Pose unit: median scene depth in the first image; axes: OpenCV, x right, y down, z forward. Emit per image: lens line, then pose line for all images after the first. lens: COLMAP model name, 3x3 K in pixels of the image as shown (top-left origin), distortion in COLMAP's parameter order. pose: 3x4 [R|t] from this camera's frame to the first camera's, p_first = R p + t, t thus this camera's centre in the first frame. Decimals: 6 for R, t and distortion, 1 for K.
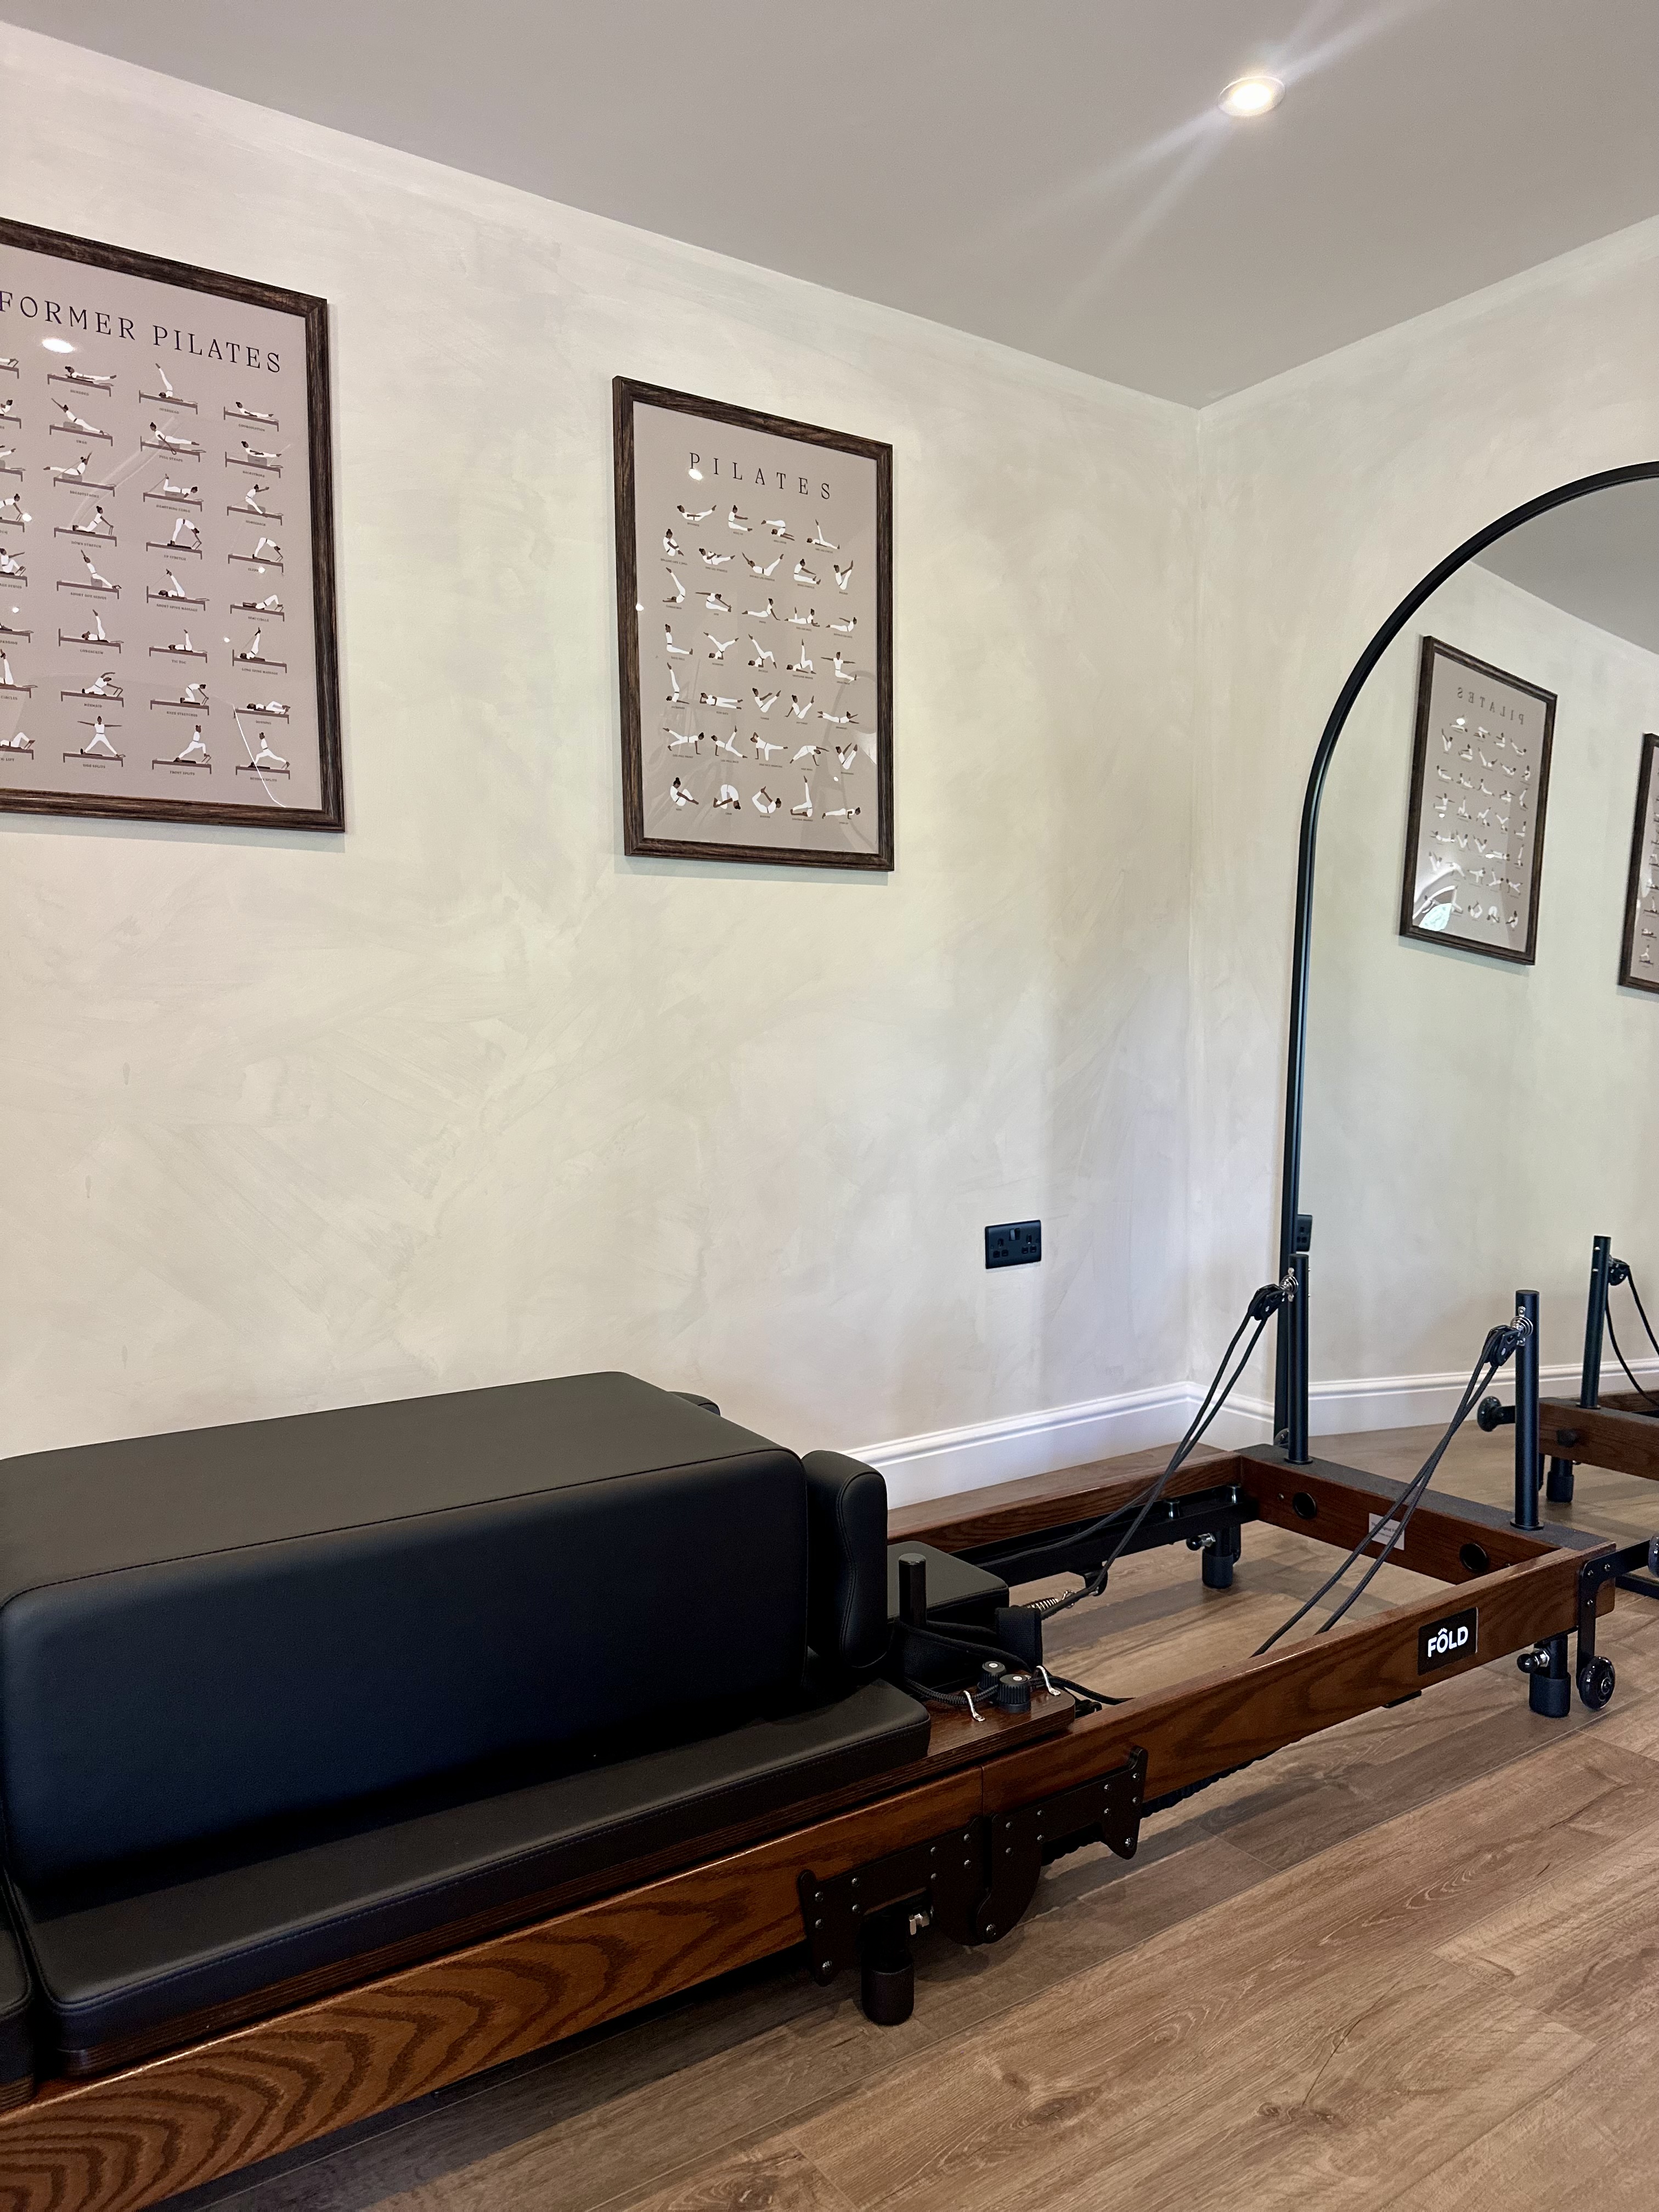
lens RADIAL K [[1569.7, 0, 822.4], [0, 1569.7, 1132.1], [0, 0, 1]] dist [0.010711, -0.000593]
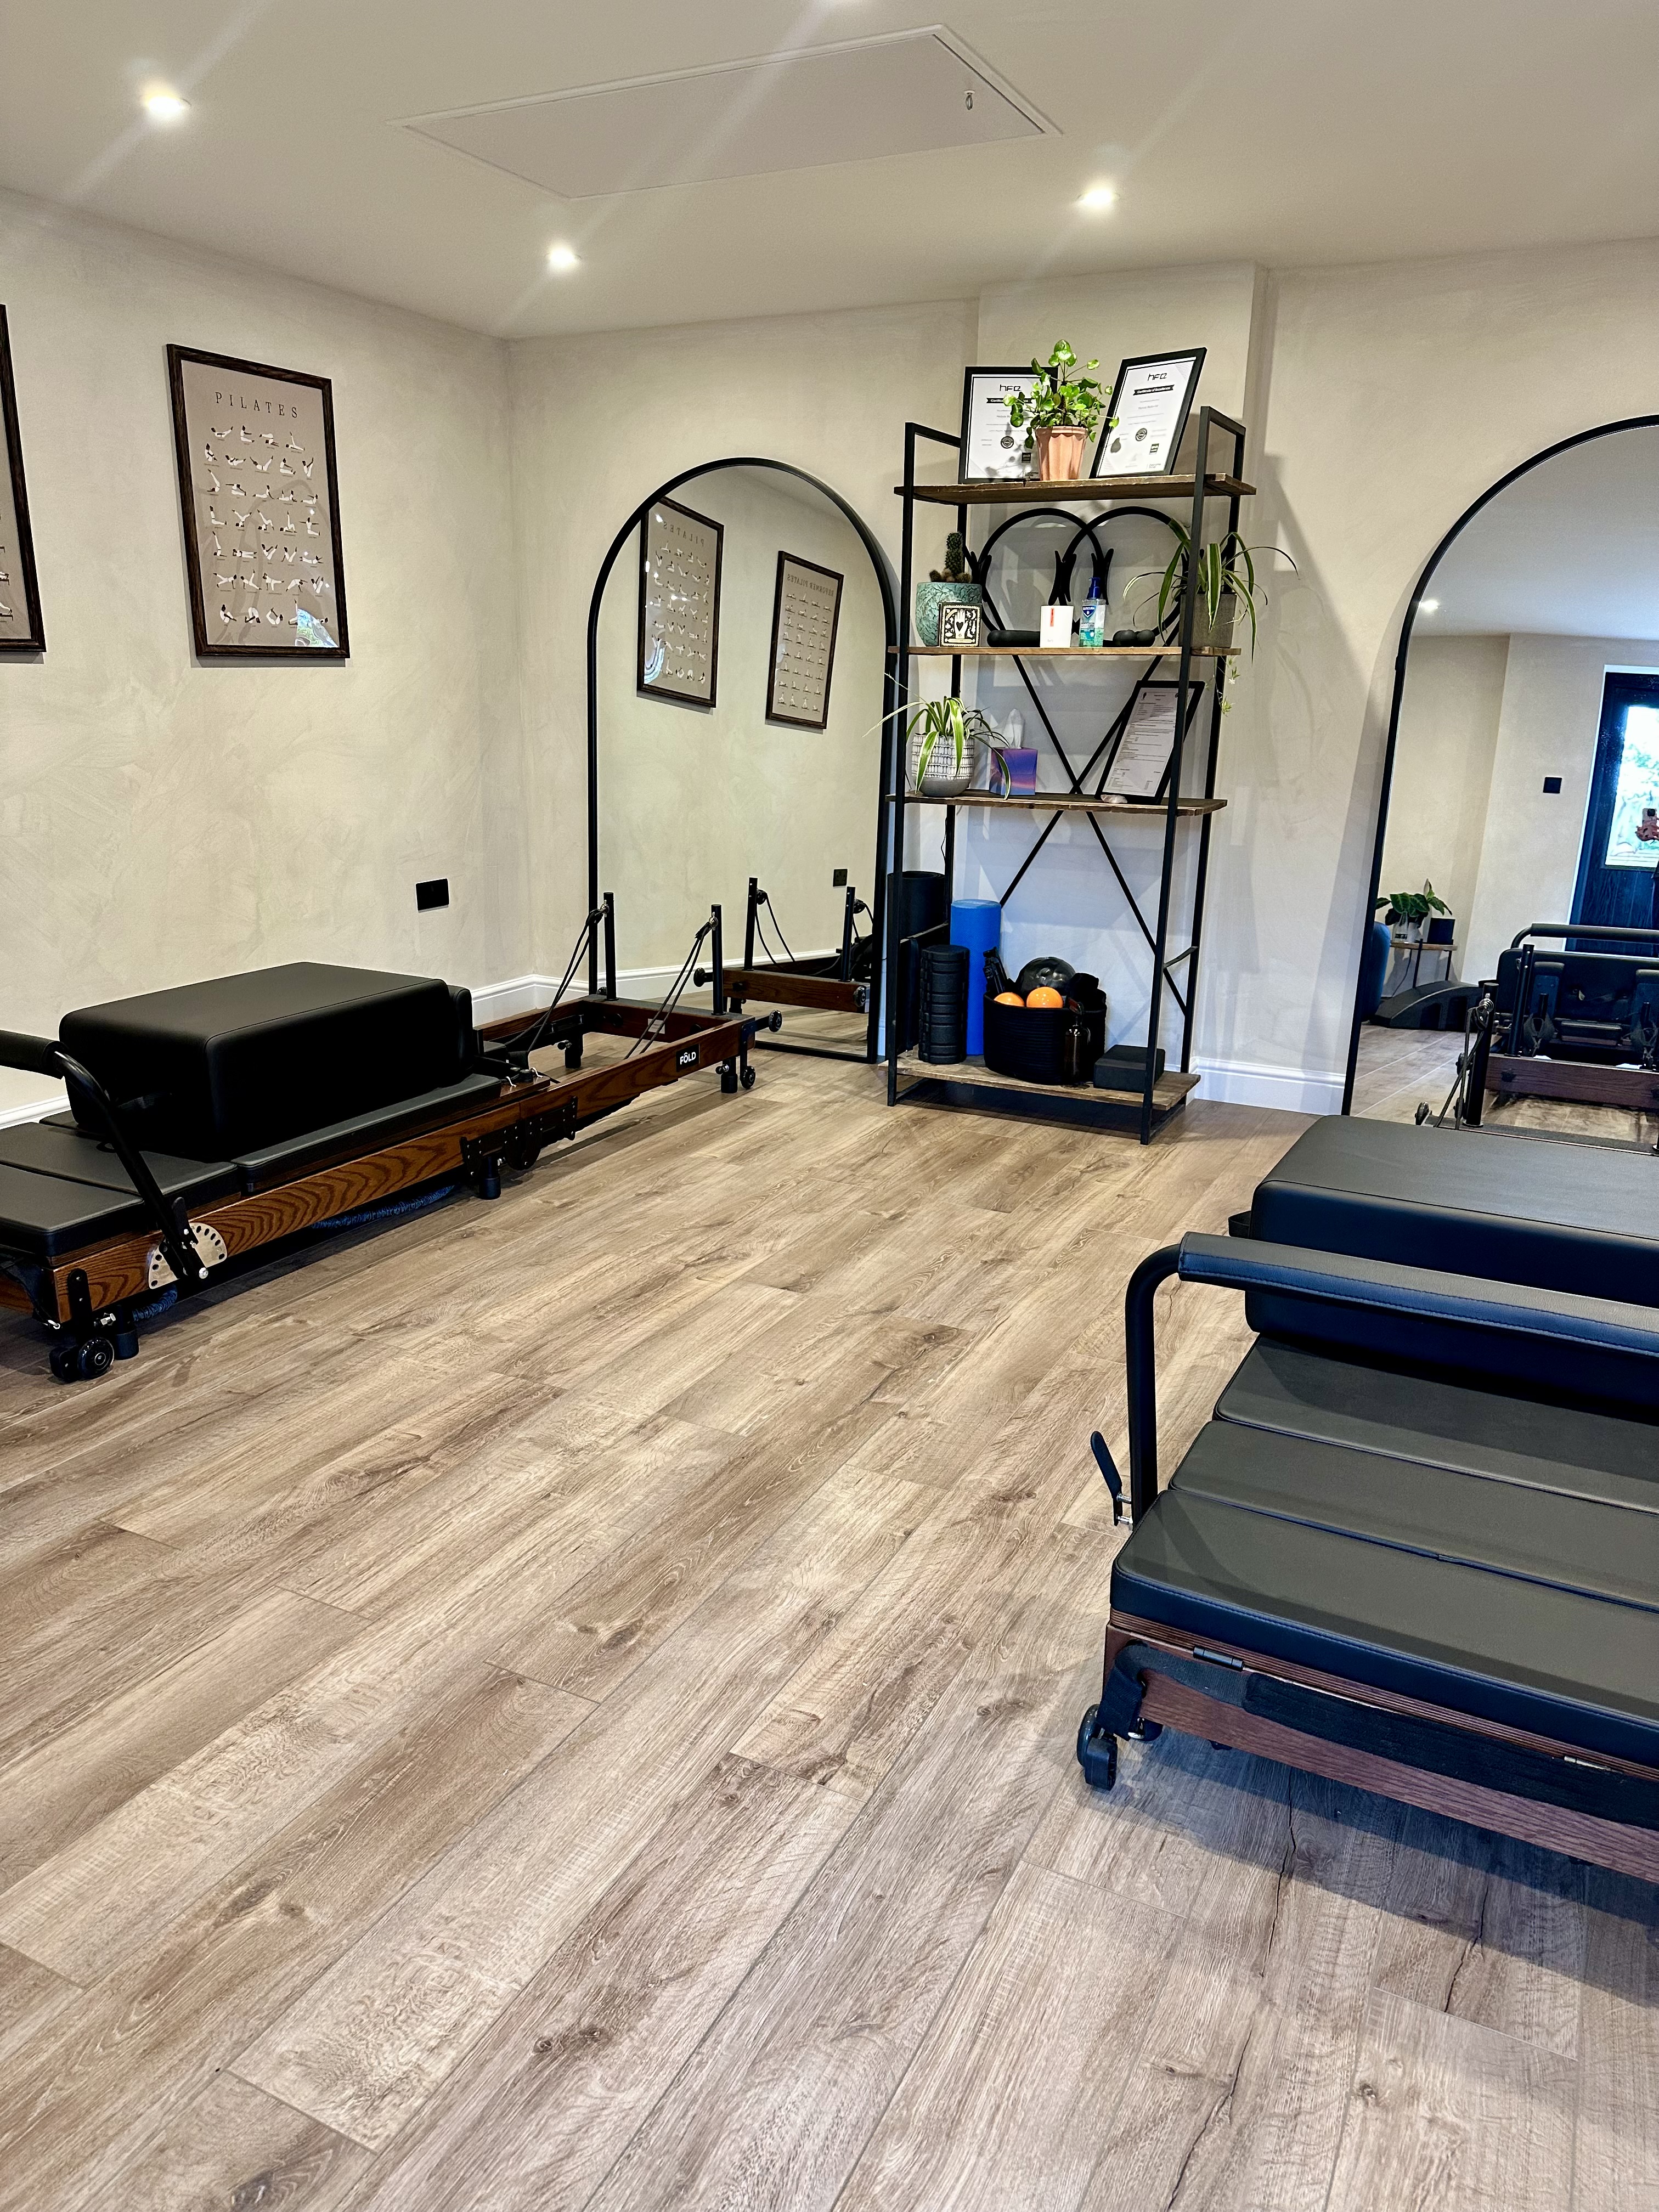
lens RADIAL K [[1569.6, 0, 830.6], [0, 1569.6, 1160.1], [0, 0, 1]] dist [0.069938, -0.137005]
pose [[0.881268, -0.117624, 0.457745, -0.443913], [0.008905, 0.972495, 0.232752, -0.057712], [-0.472532, -0.201041, 0.858077, -1.000909]]
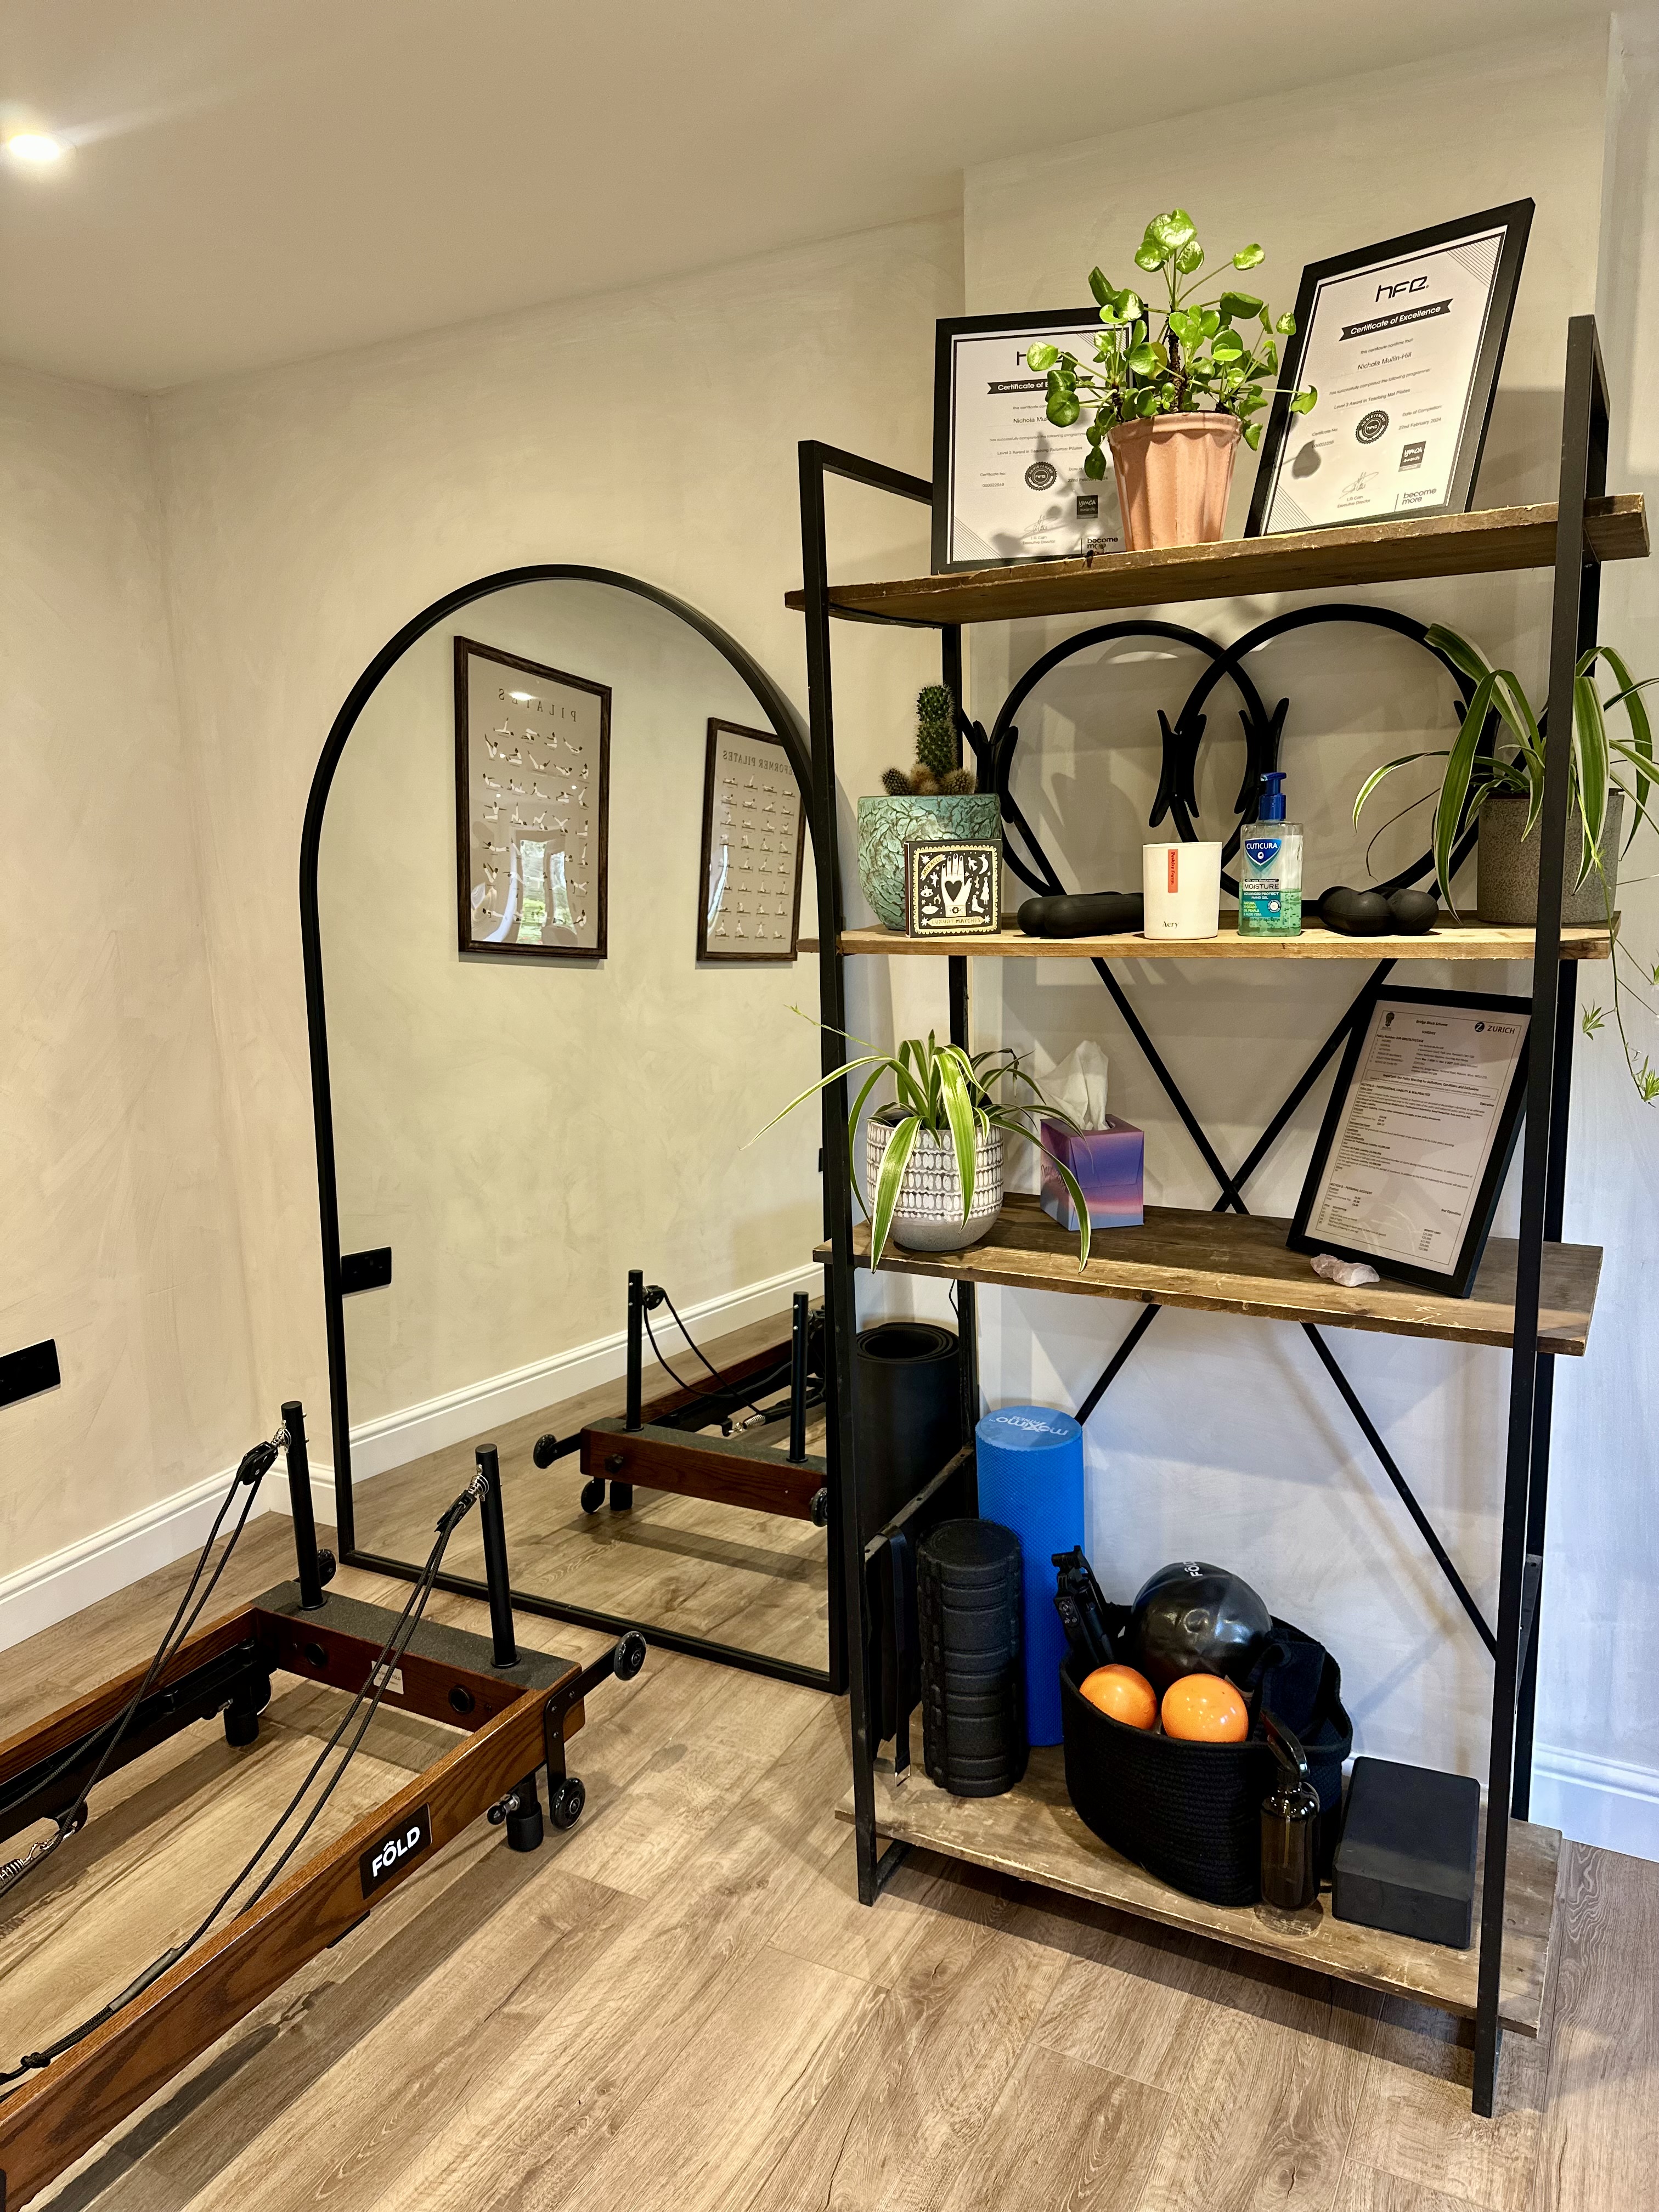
lens RADIAL K [[1526.9, 0, 829.5], [0, 1526.9, 1106.0], [0, 0, 1]] dist [0.092348, -0.119912]
pose [[0.893505, -0.108828, 0.435667, 0.240563], [0.060091, 0.990440, 0.124167, -0.236698], [-0.445015, -0.084764, 0.891503, 0.022756]]
